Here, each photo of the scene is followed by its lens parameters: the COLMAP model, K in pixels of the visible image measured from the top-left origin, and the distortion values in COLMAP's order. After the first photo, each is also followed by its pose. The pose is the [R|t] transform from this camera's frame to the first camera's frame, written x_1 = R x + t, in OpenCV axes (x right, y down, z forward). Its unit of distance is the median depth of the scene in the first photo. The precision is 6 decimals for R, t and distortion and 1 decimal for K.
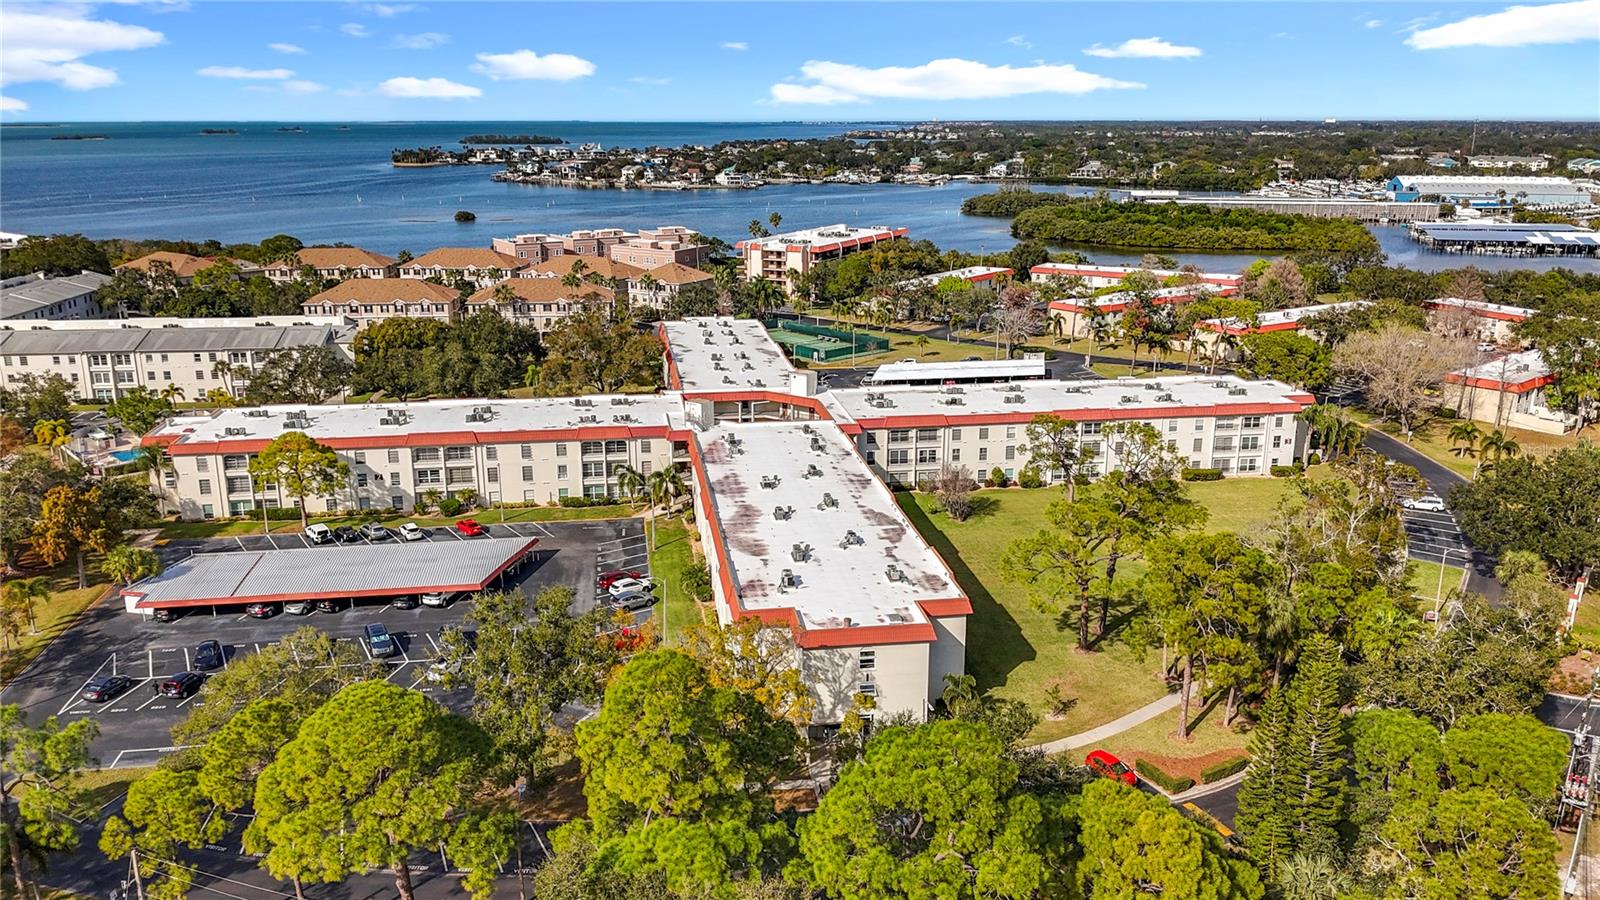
lens RADIAL K [[1205.0, 0, 800.8], [0, 1205.0, 490.4], [0, 0, 1]] dist [0.056710, -0.106509]
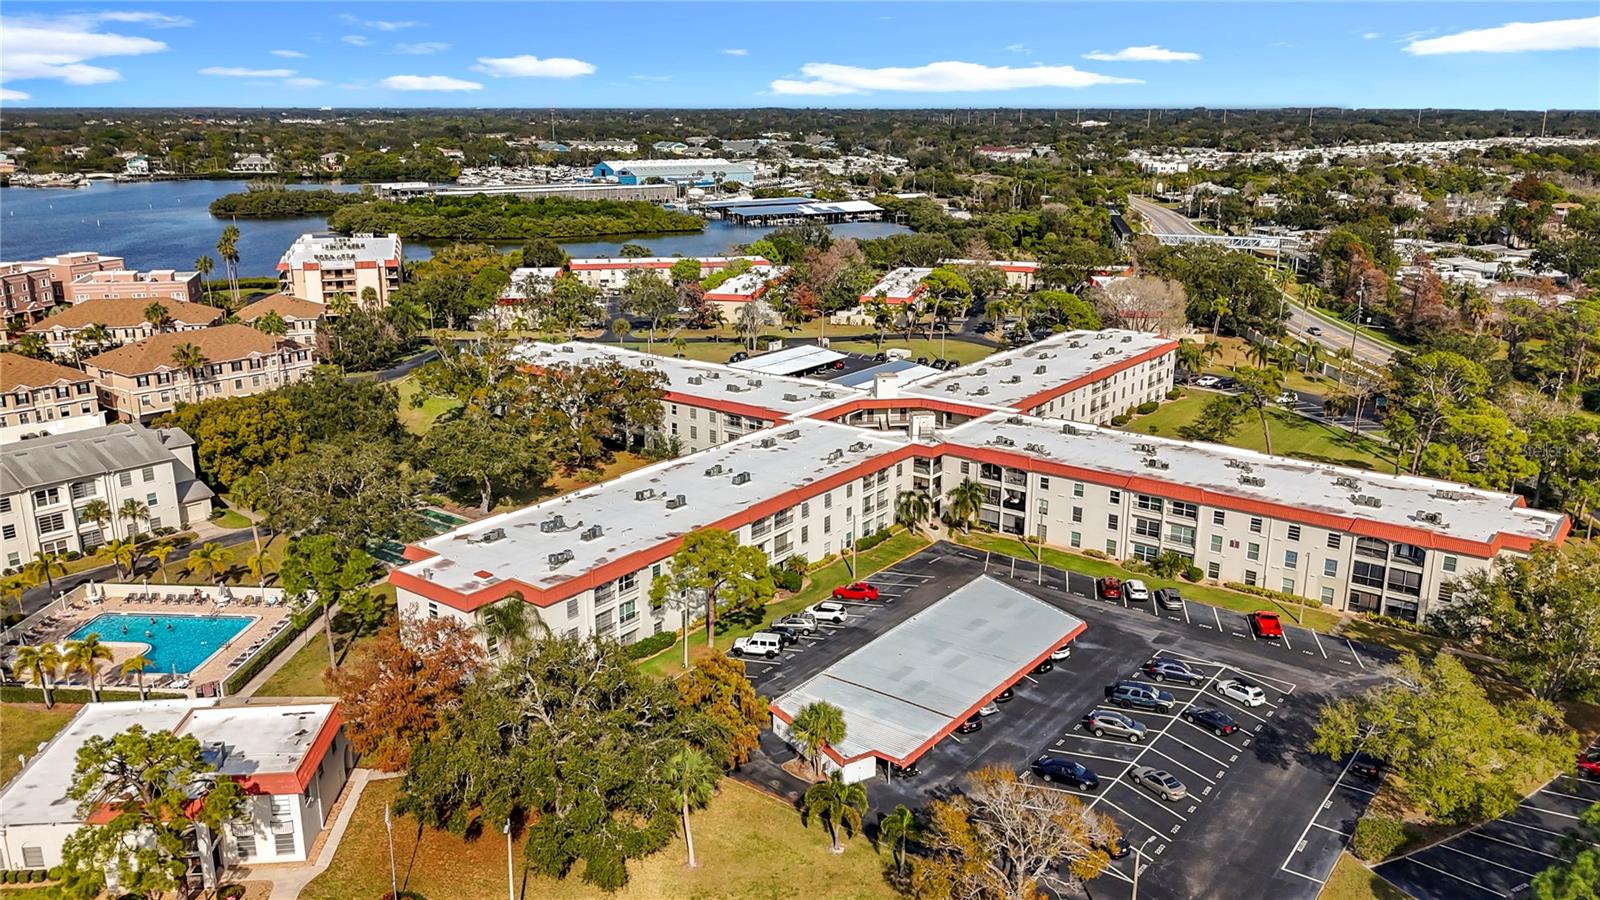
lens RADIAL K [[1217.9, 0, 799.4], [0, 1217.9, 441.3], [0, 0, 1]] dist [0.074145, -0.127585]
pose [[0.718218, -0.182640, 0.671421, -0.766340], [0.203102, 0.977943, 0.048762, -0.112428], [-0.665517, 0.101345, 0.739470, 0.315129]]
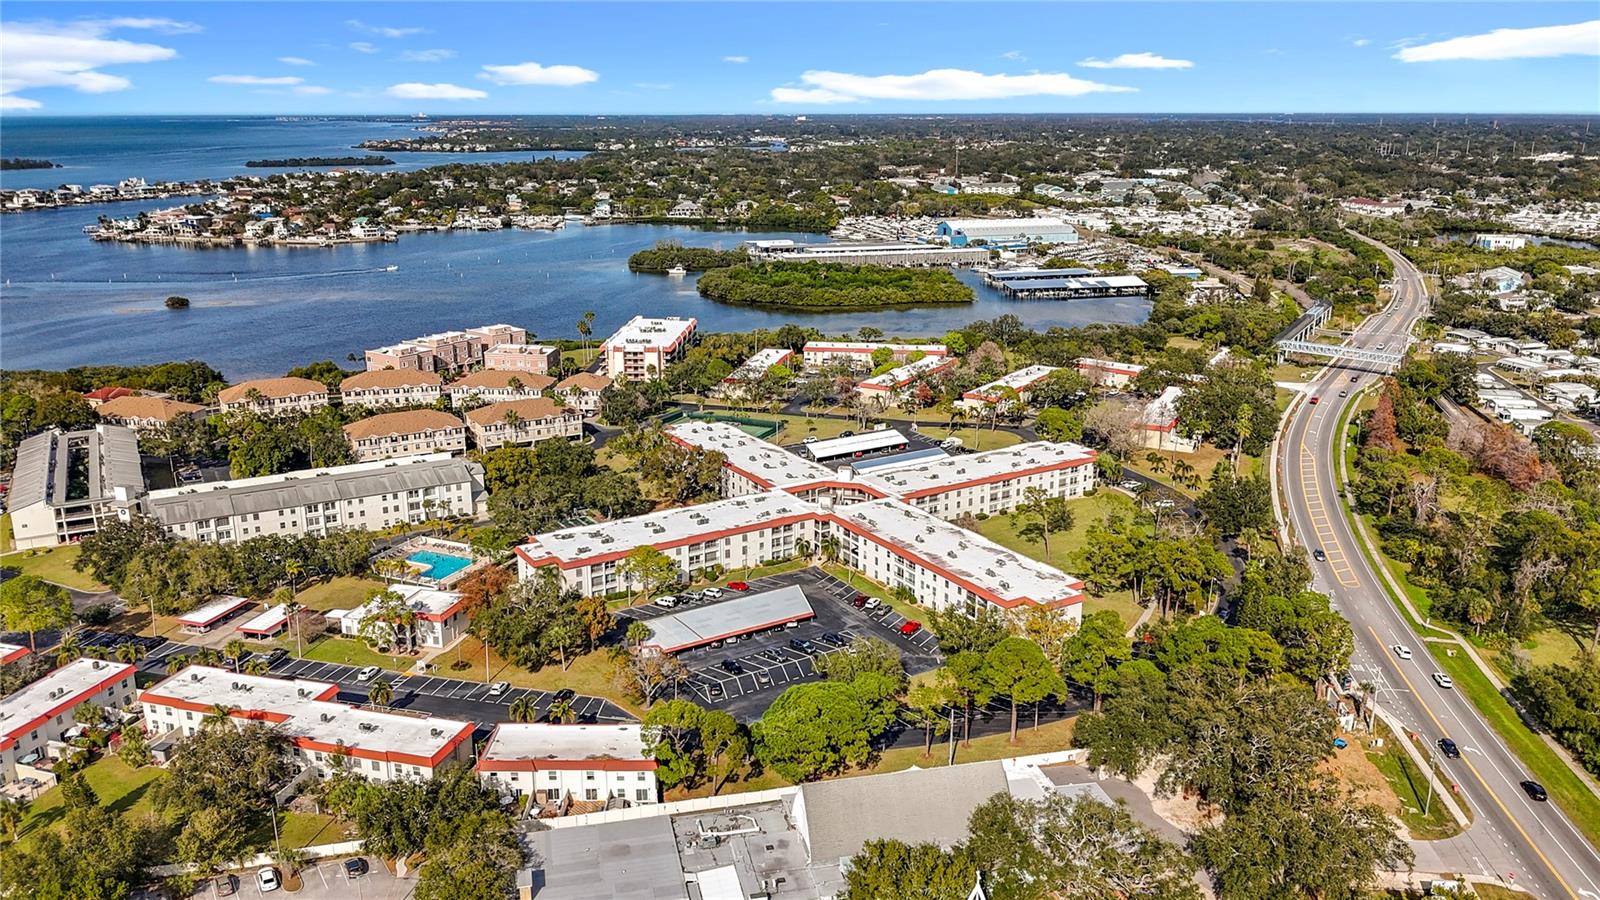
lens RADIAL K [[1215.5, 0, 800.0], [0, 1215.5, 450.0], [0, 0, 1]] dist [0.093118, -0.262074]
pose [[0.919142, -0.107207, 0.379057, -0.733457], [0.116905, 0.993140, -0.002587, -0.131268], [-0.376180, 0.046692, 0.925370, -0.594208]]
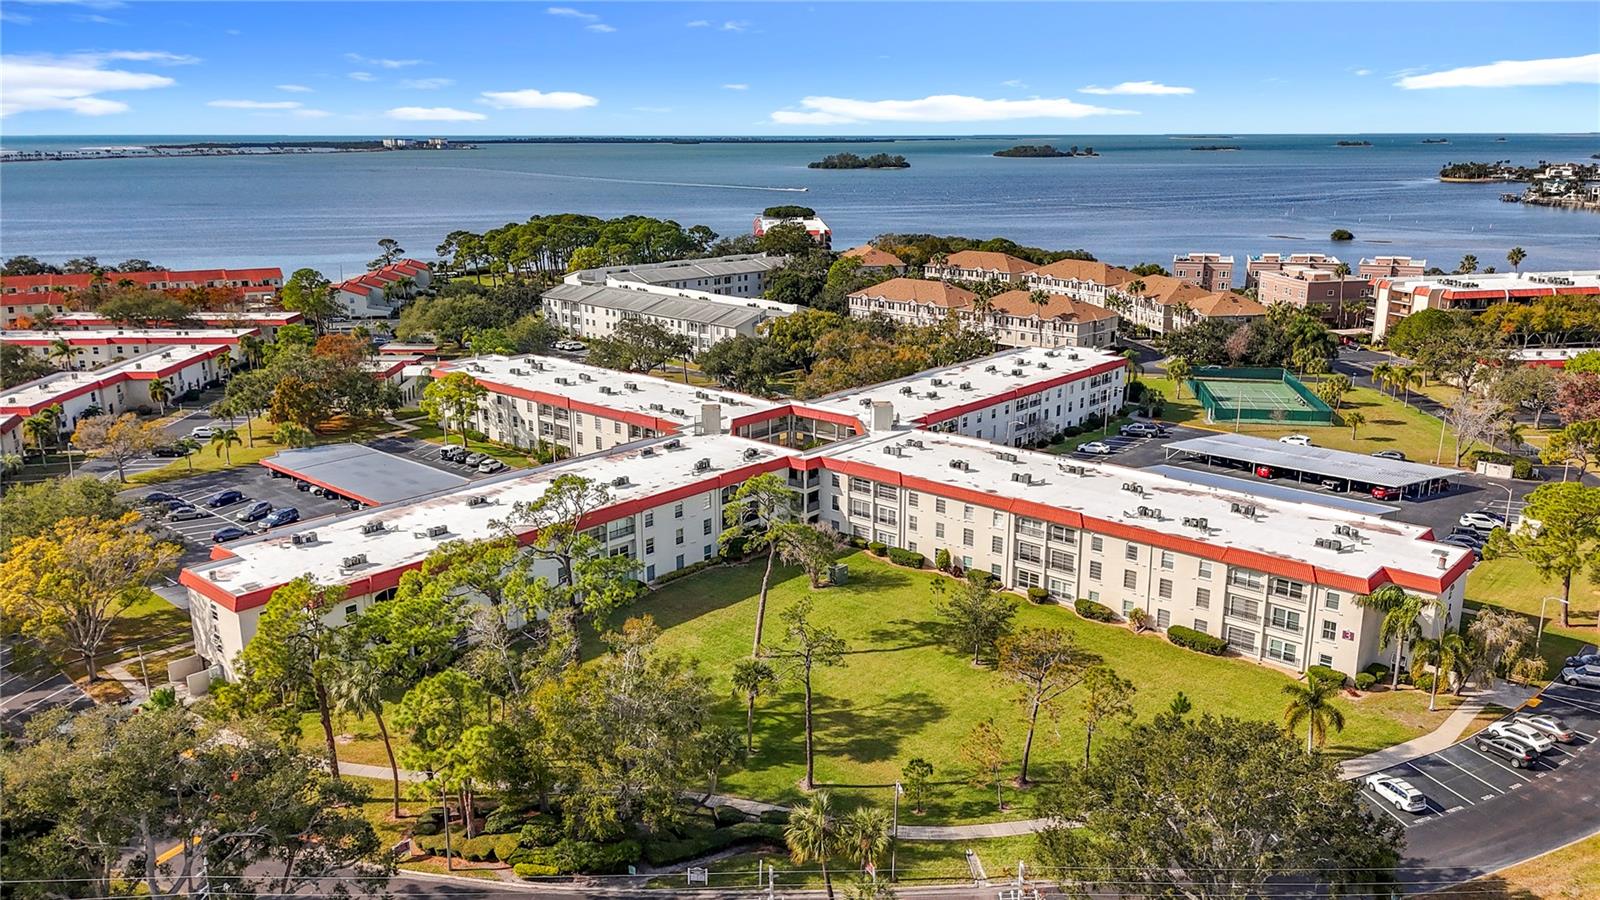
lens RADIAL K [[1215.4, 0, 786.0], [0, 1215.4, 445.6], [0, 0, 1]] dist [0.005563, -0.004984]
pose [[0.631269, 0.191962, -0.751432, 0.682319], [-0.224817, 0.972577, 0.059590, -0.109844], [0.742265, 0.131317, 0.657114, 0.351540]]
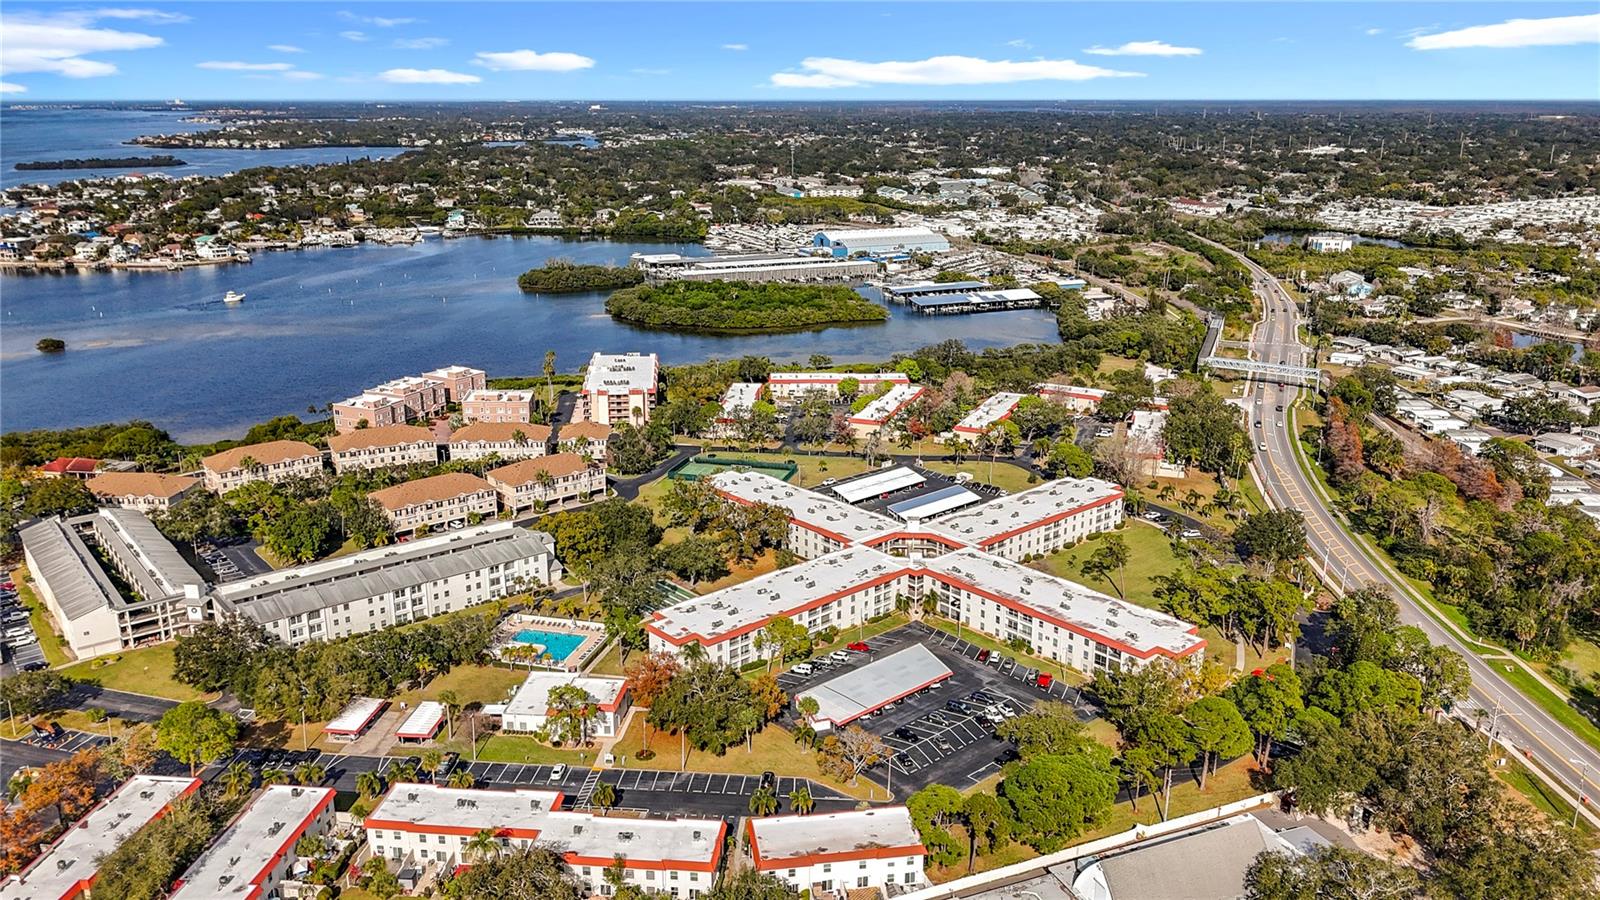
lens RADIAL K [[1217.9, 0, 799.4], [0, 1217.9, 441.3], [0, 0, 1]] dist [0.074145, -0.127585]
pose [[0.840159, -0.147907, 0.521783, -1.103636], [0.159280, 0.986958, 0.023300, -0.290697], [-0.518424, 0.063534, 0.852760, -0.476152]]
